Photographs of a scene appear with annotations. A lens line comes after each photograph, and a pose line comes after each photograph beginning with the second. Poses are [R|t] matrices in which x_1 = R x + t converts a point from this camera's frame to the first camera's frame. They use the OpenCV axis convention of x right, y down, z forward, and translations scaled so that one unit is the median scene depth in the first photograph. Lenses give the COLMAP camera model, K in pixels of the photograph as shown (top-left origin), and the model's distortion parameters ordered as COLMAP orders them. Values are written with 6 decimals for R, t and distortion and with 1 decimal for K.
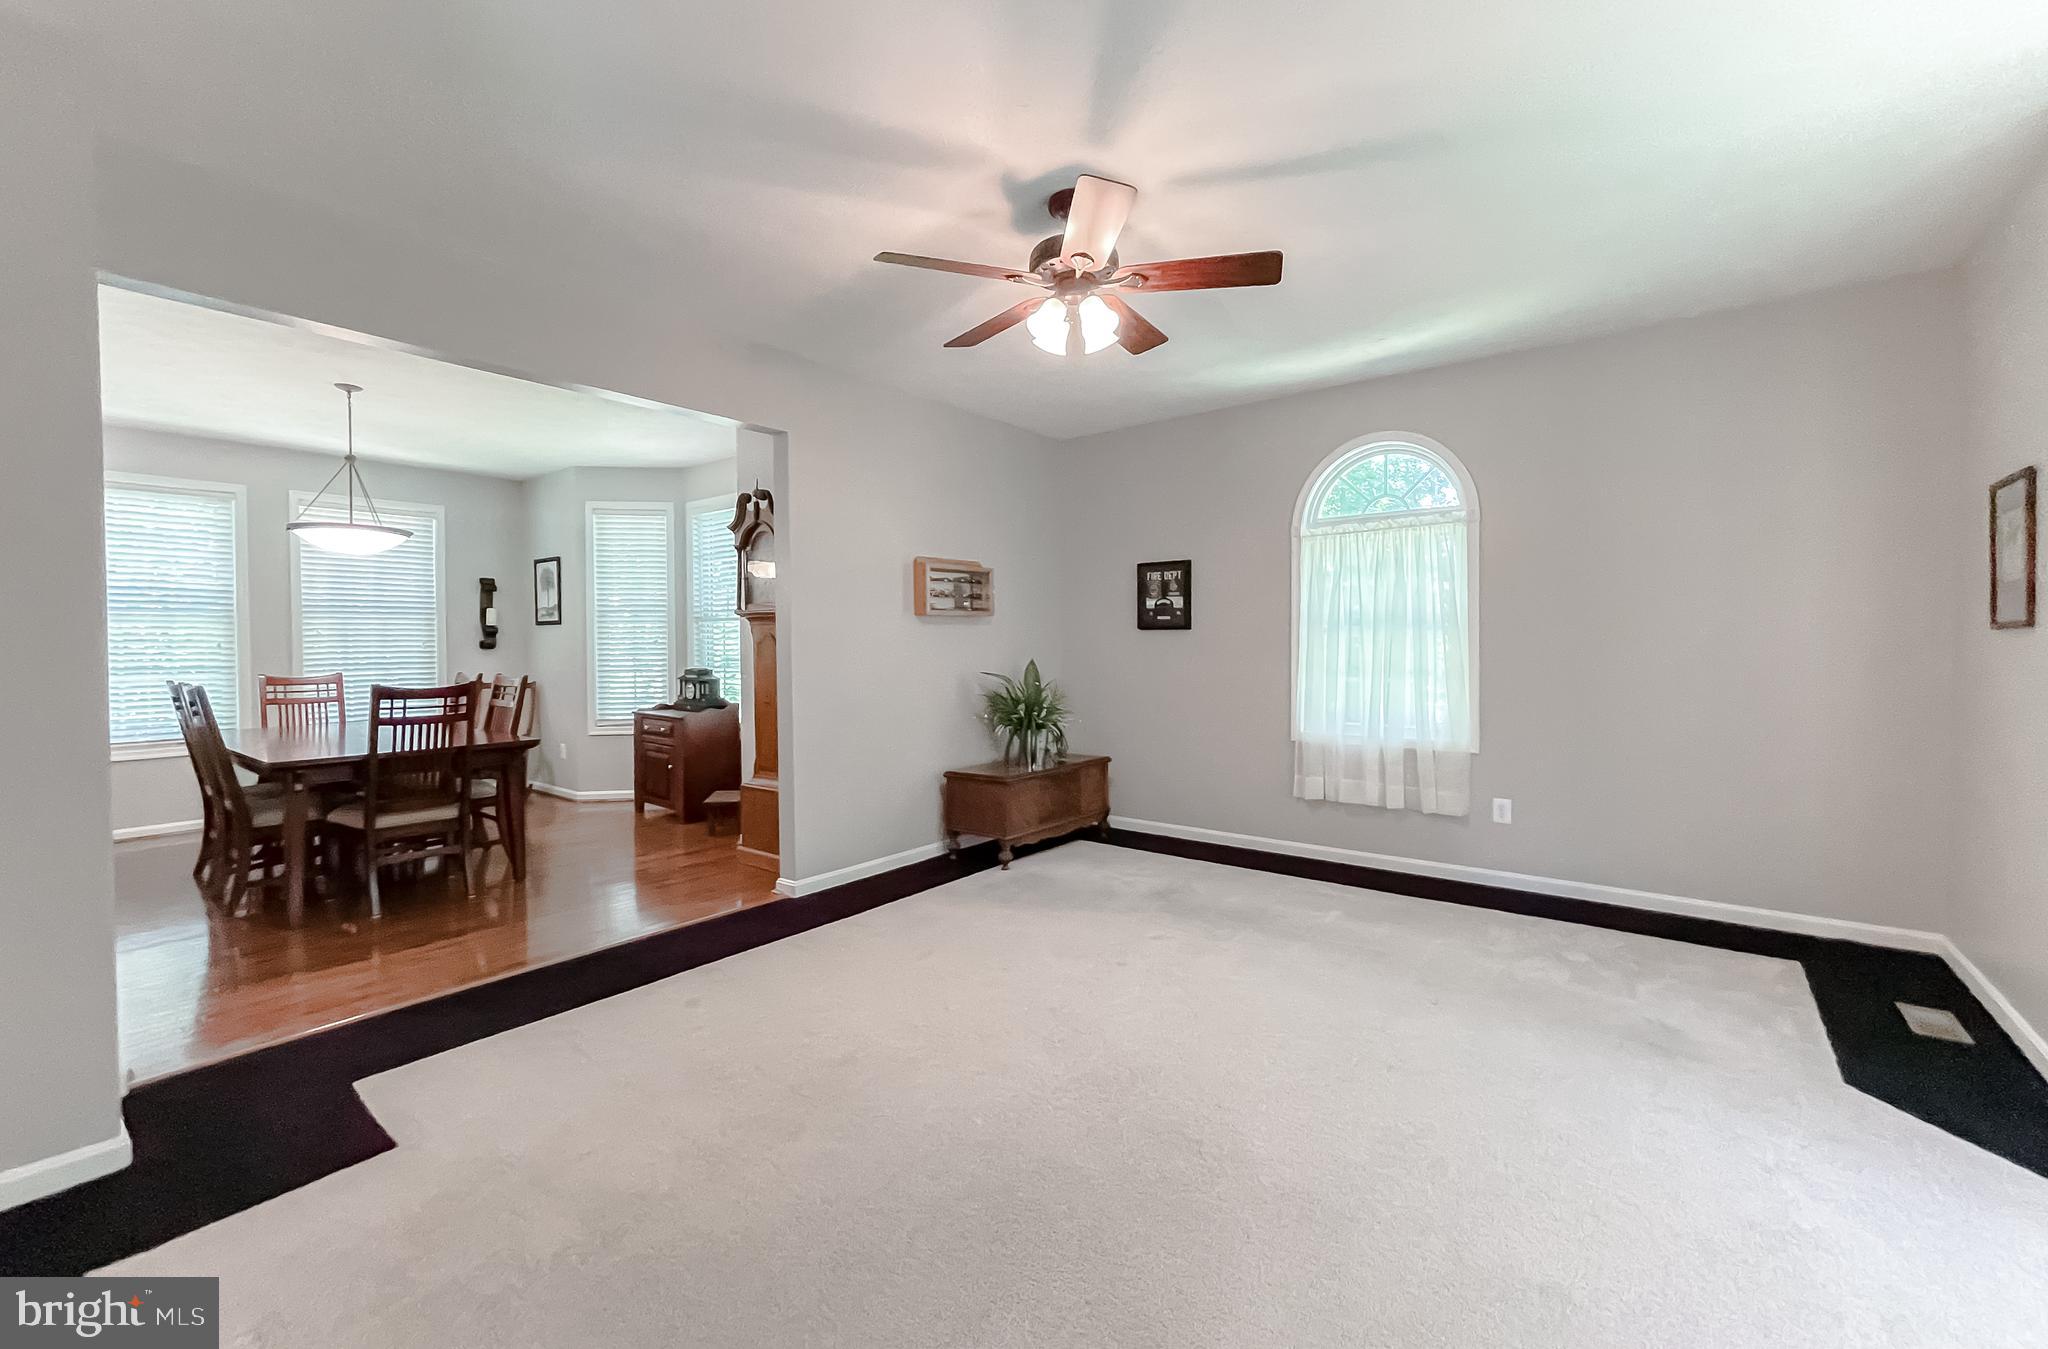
lens RADIAL K [[848.5, 0, 1019.9], [0, 848.5, 663.8], [0, 0, 1]] dist [0.004342, 0.001286]
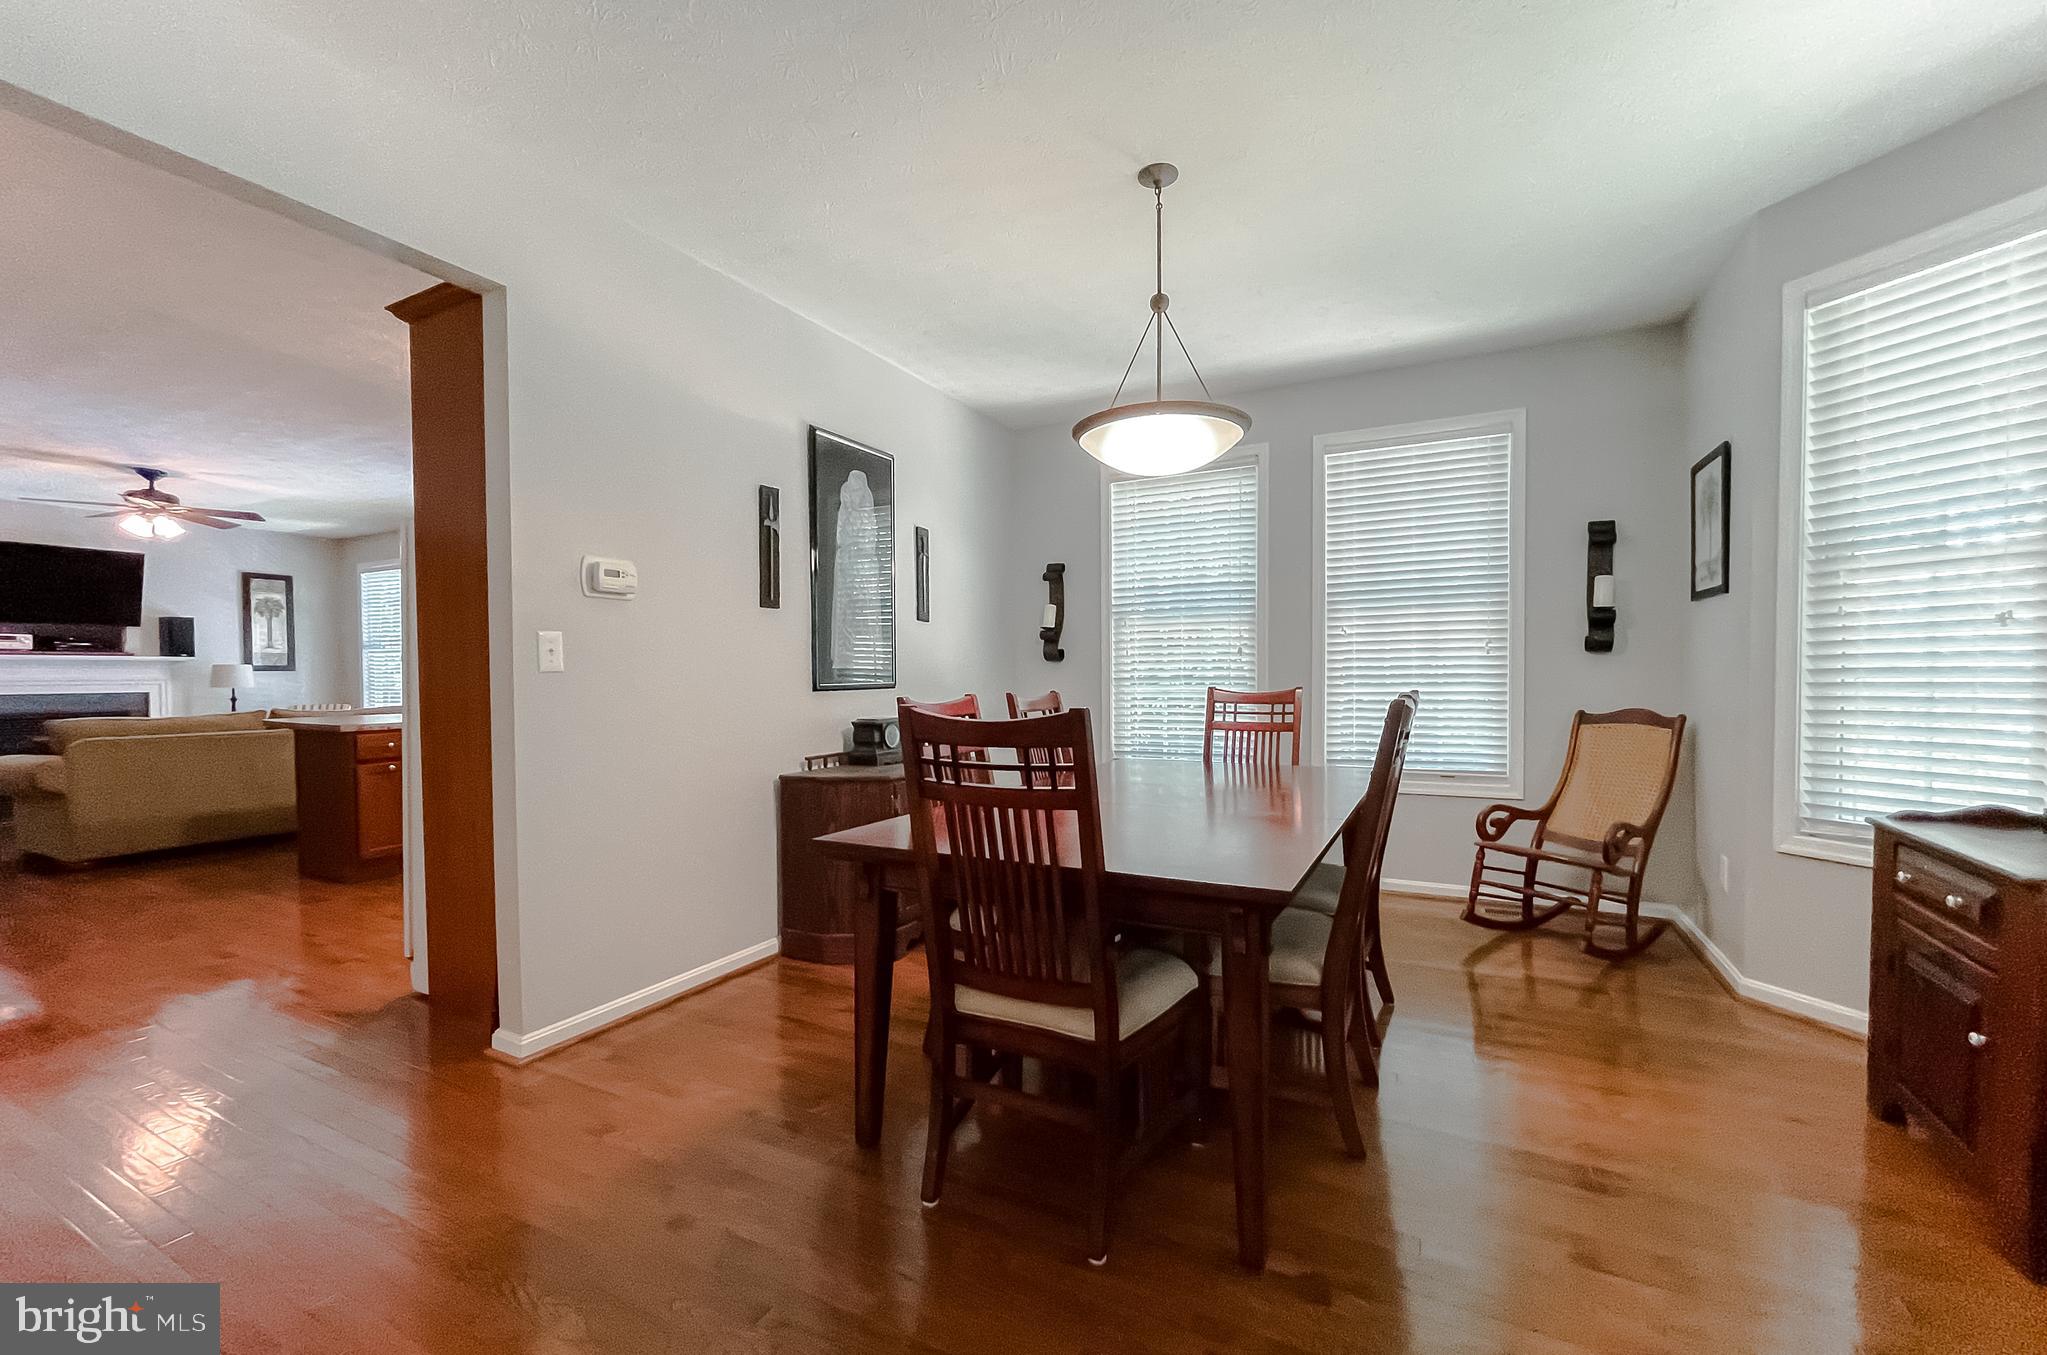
lens RADIAL K [[848.1, 0, 1007.1], [0, 848.1, 690.9], [0, 0, 1]] dist [0.004342, 0.001286]
pose [[0.191730, 0.021564, -0.981211, -0.216722], [-0.016043, 0.999694, 0.018836, 0.004516], [0.981317, 0.012130, 0.192017, 0.691037]]
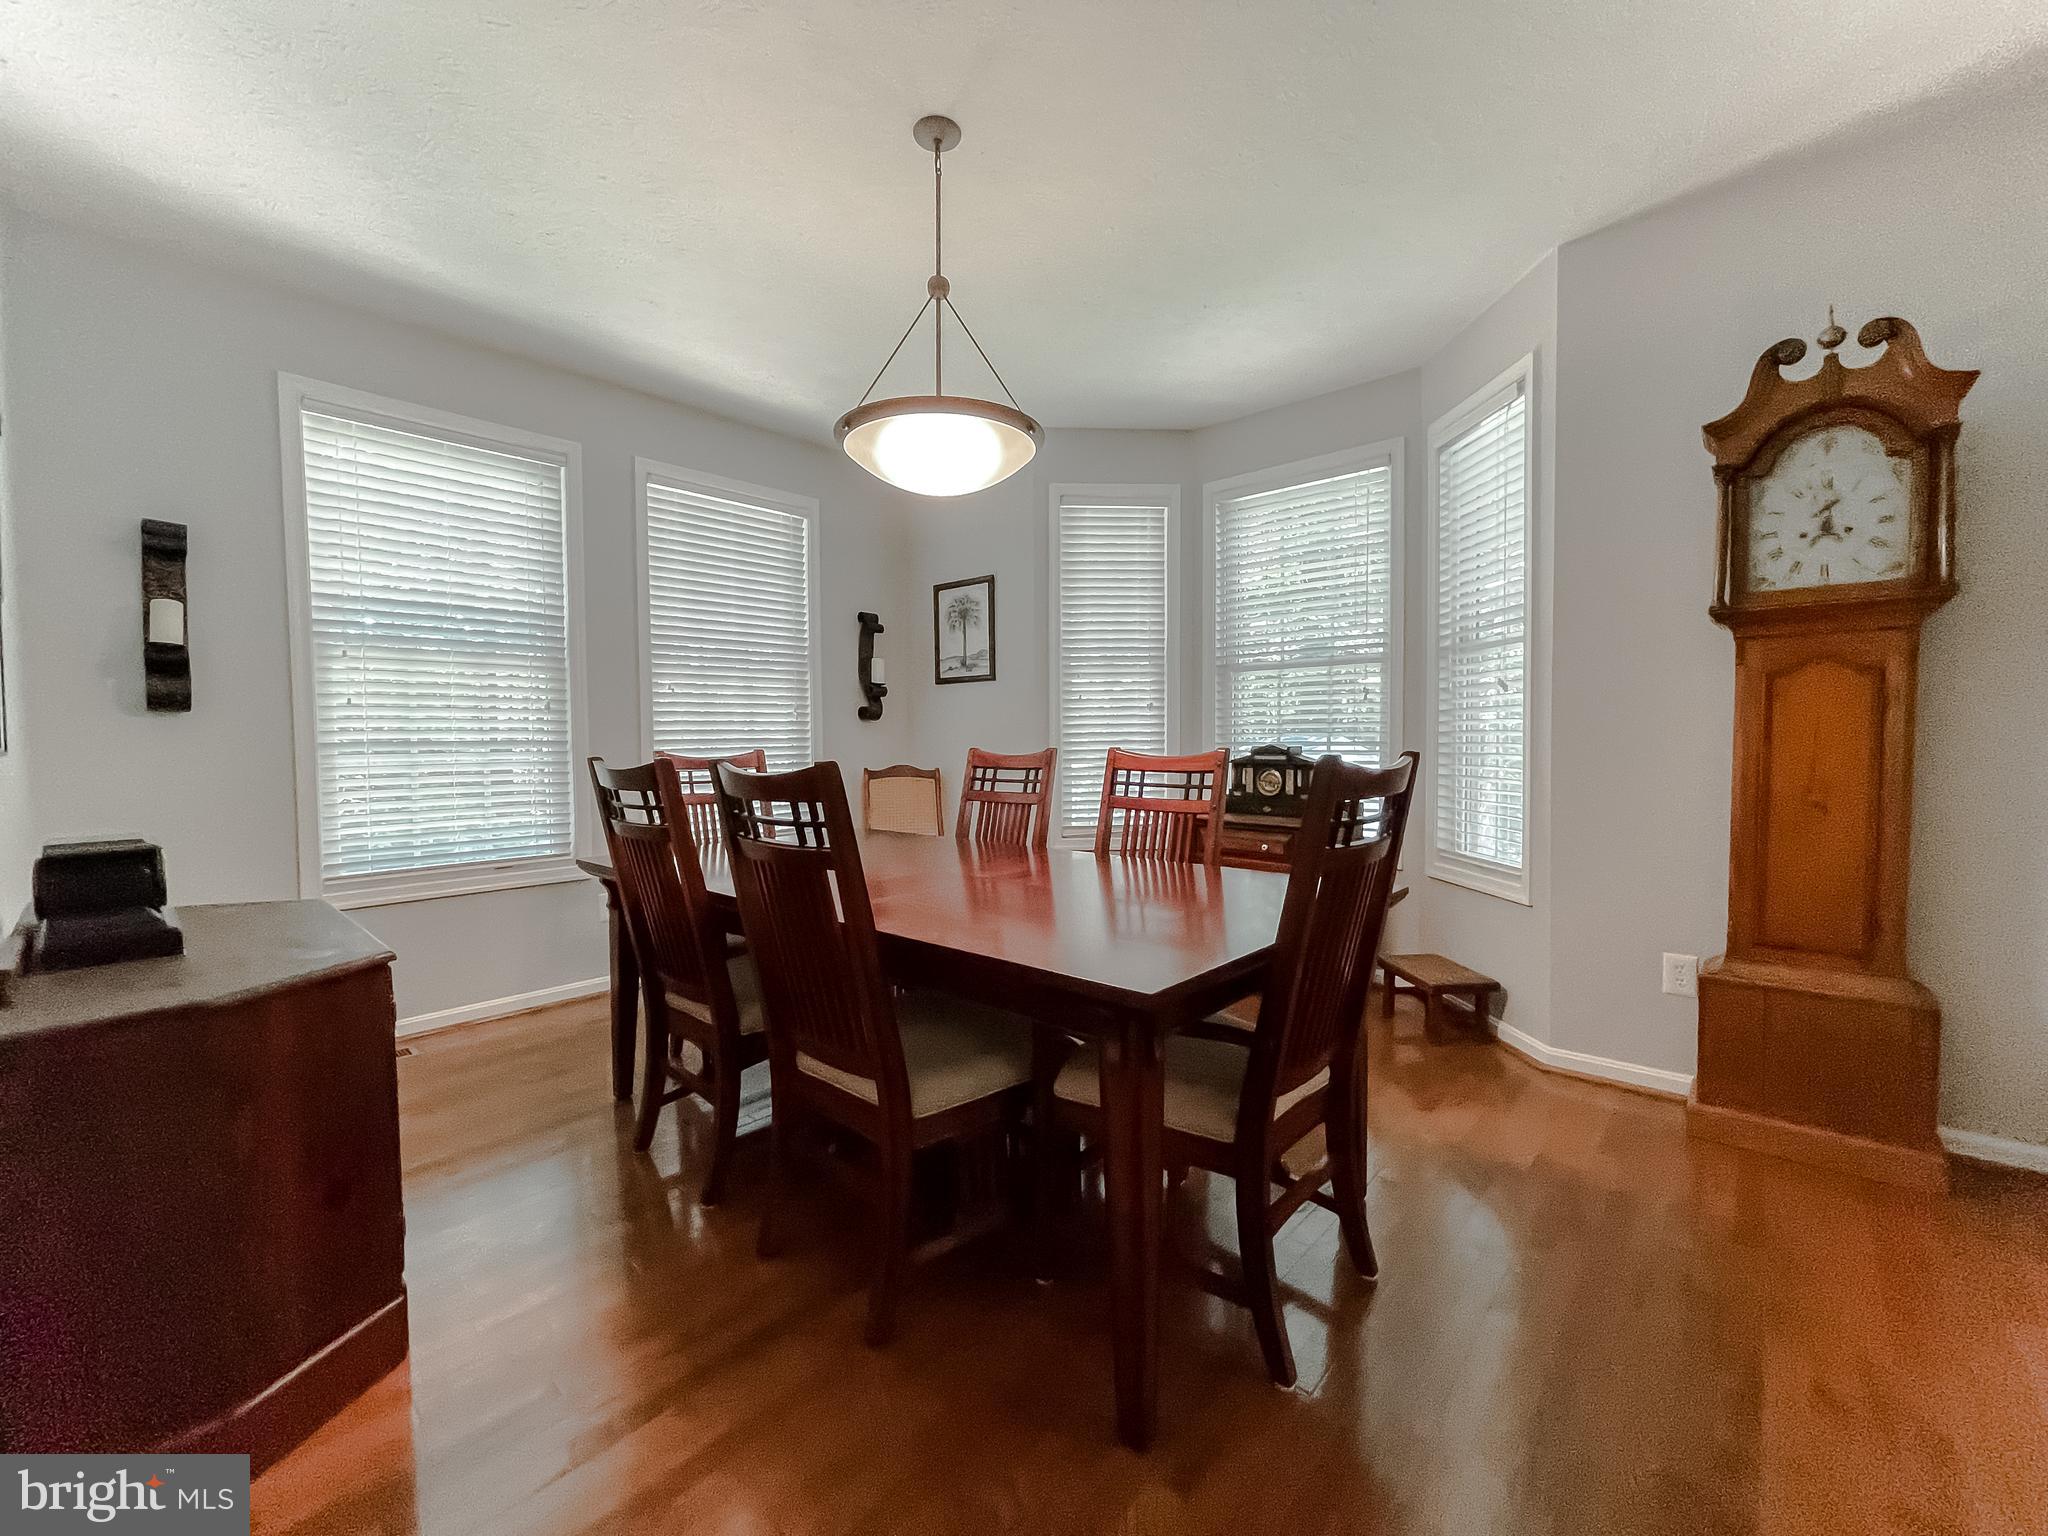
lens RADIAL K [[842.9, 0, 1015.1], [0, 842.9, 776.4], [0, 0, 1]] dist [0.003139, -0.000496]
pose [[0.998088, -0.001230, -0.061804, -0.621360], [0.002540, 0.999774, 0.021127, 0.017466], [0.061764, -0.021243, 0.997865, 0.456214]]
